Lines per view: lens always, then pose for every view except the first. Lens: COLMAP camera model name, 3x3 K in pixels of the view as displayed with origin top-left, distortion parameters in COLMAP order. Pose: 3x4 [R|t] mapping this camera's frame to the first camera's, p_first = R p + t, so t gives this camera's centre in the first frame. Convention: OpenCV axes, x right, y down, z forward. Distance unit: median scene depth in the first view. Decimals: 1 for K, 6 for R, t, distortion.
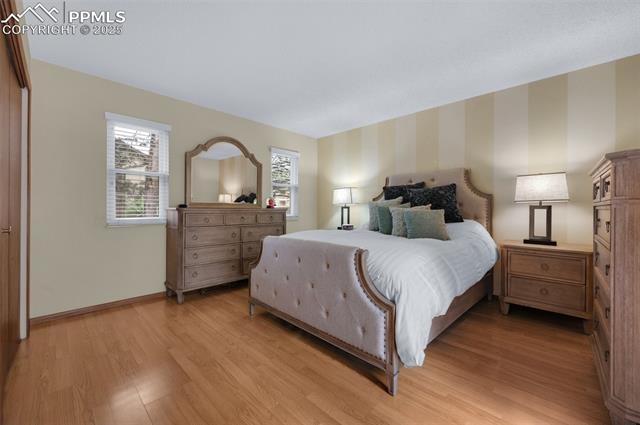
lens RADIAL K [[256.6, 0, 320.1], [0, 256.6, 206.9], [0, 0, 1]] dist [-0.000607, -0.000781]
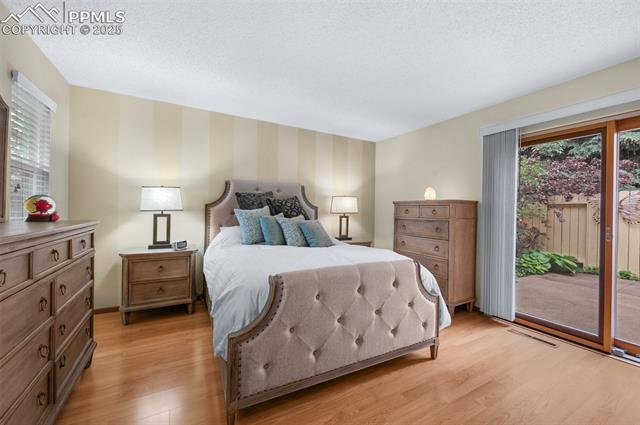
lens RADIAL K [[256.6, 0, 318.8], [0, 256.6, 214.0], [0, 0, 1]] dist [-0.000607, -0.000781]
pose [[0.305518, 0.010772, 0.952125, -0.554338], [-0.007294, 0.999933, -0.008973, 0.000467], [-0.952158, -0.004204, 0.305576, 0.553712]]
